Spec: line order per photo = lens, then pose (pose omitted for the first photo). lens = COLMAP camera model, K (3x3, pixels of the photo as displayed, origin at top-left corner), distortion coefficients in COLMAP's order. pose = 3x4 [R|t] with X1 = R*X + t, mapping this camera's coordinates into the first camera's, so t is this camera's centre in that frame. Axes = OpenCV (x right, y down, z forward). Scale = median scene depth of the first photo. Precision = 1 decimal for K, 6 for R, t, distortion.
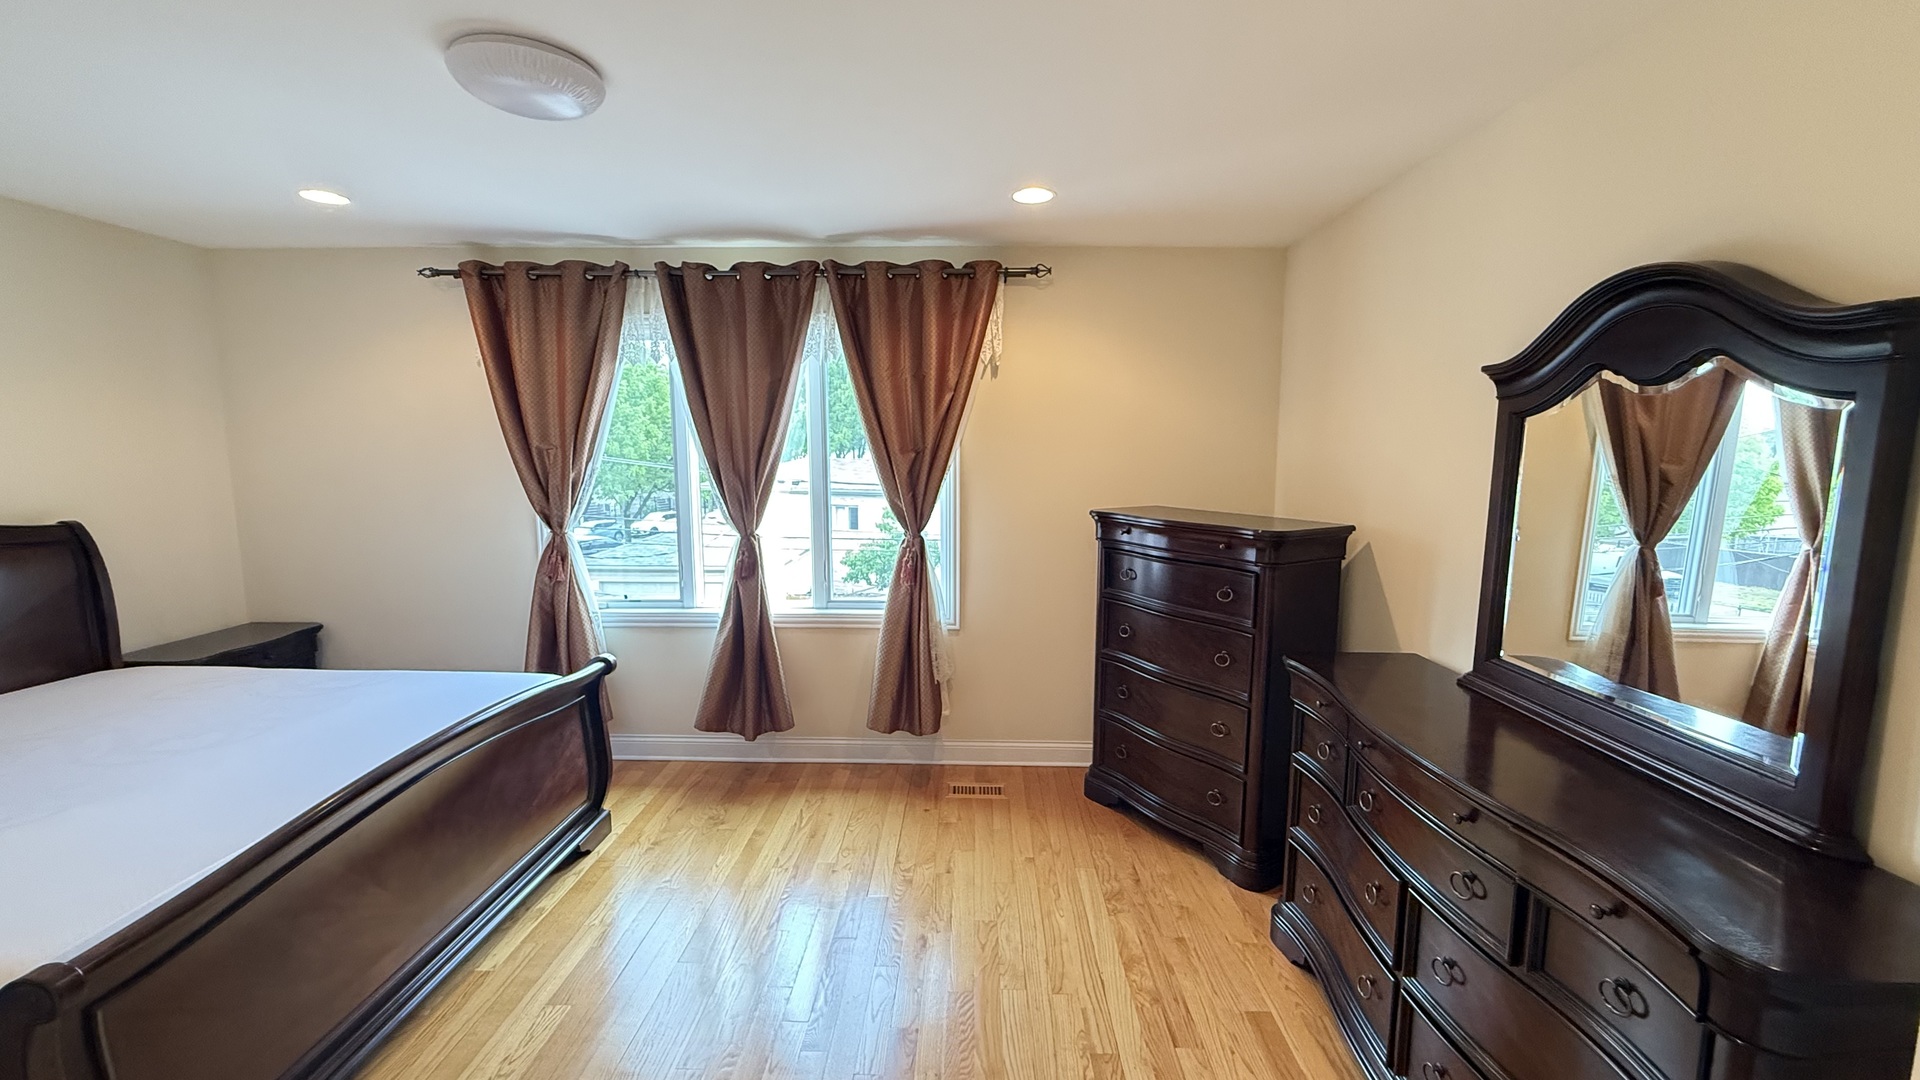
lens RADIAL K [[770.4, 0, 962.5], [0, 770.4, 538.5], [0, 0, 1]] dist [0.002001, -0.000459]
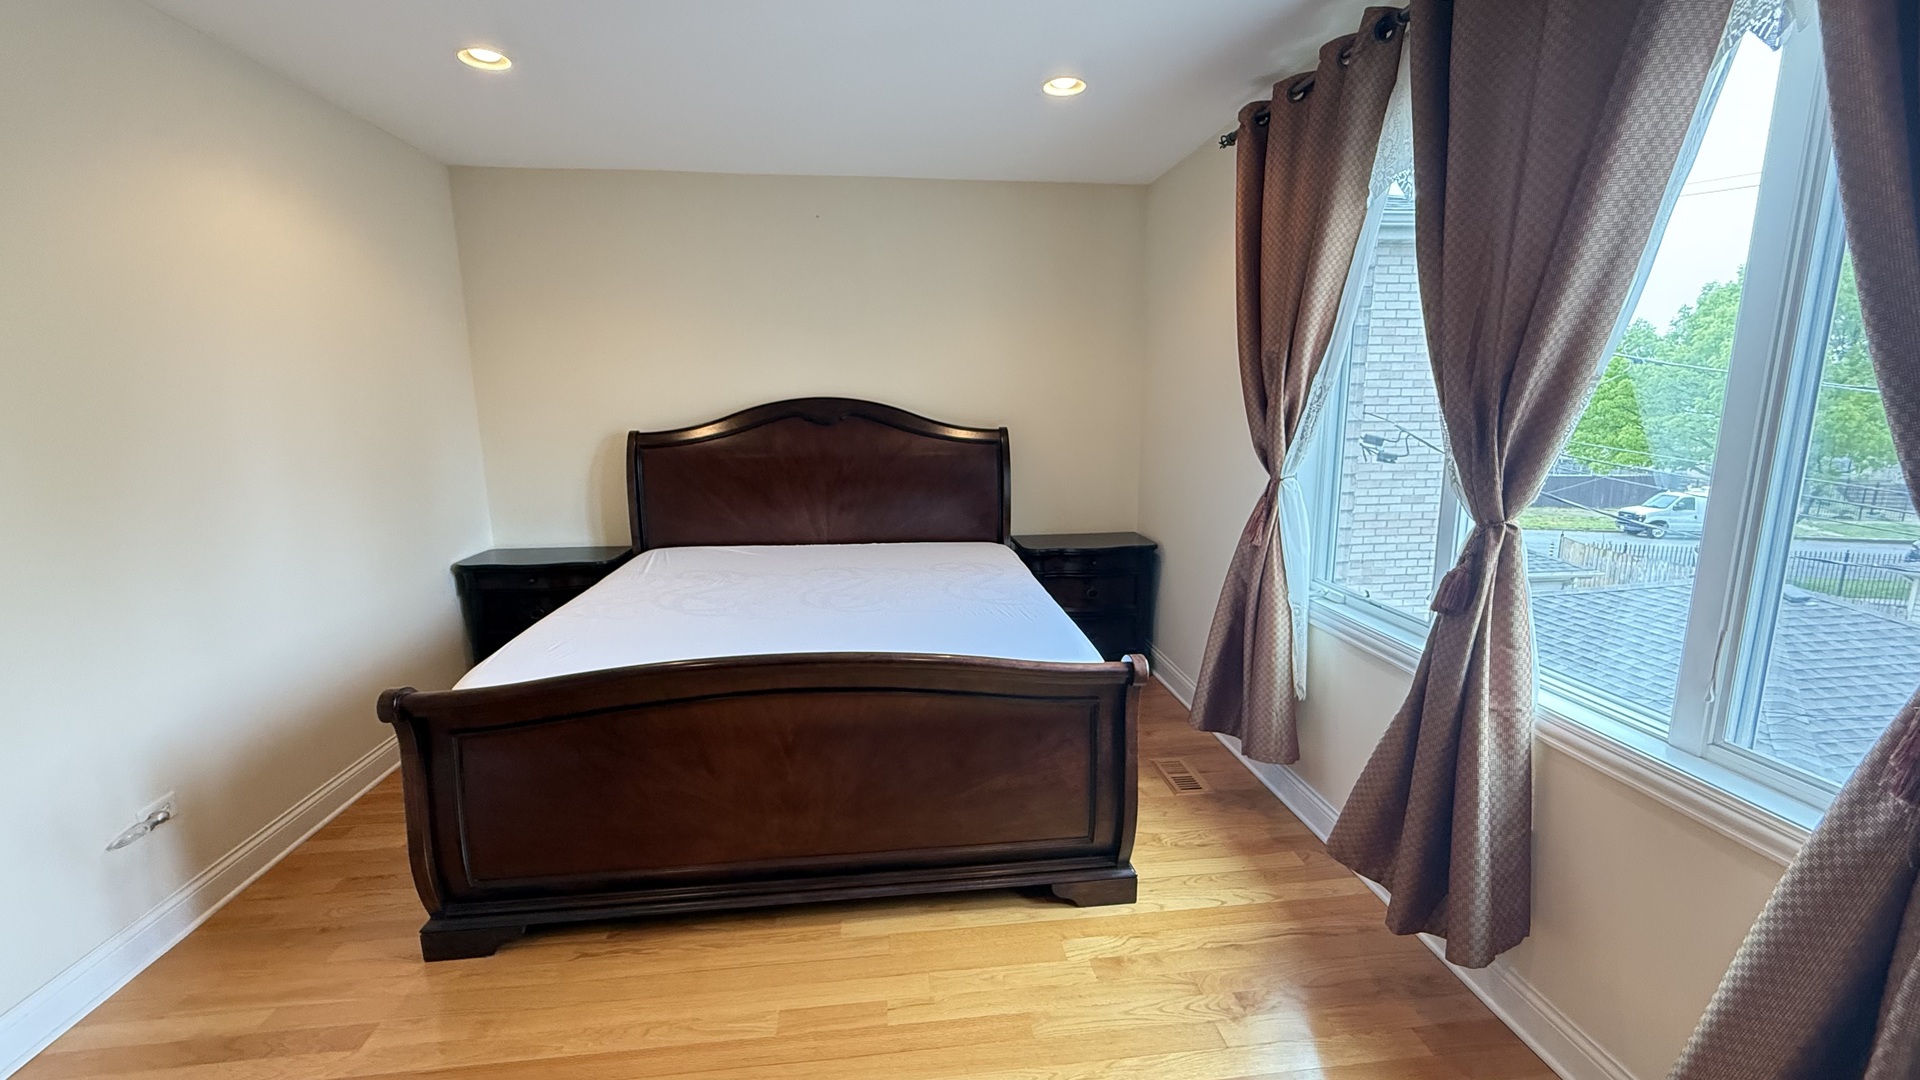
lens RADIAL K [[770.4, 0, 962.5], [0, 770.4, 538.5], [0, 0, 1]] dist [0.002001, -0.000459]
pose [[0.132205, 0.175755, -0.975516, 0.133602], [-0.114107, 0.980310, 0.161155, -0.034808], [0.984633, 0.090008, 0.149657, 0.644299]]
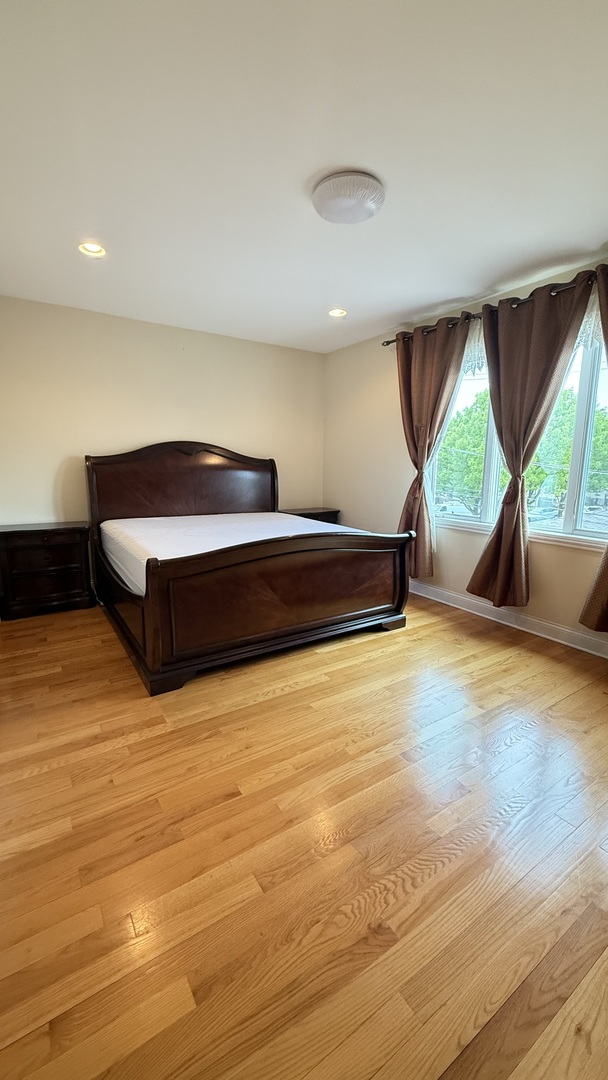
lens RADIAL K [[433.4, 0, 304.0], [0, 433.4, 540.0], [0, 0, 1]] dist [0.002001, -0.000459]
pose [[0.562530, 0.147744, -0.813469, 0.210756], [-0.110323, 0.988519, 0.103247, 0.081265], [0.819384, 0.031665, 0.572370, 0.170161]]
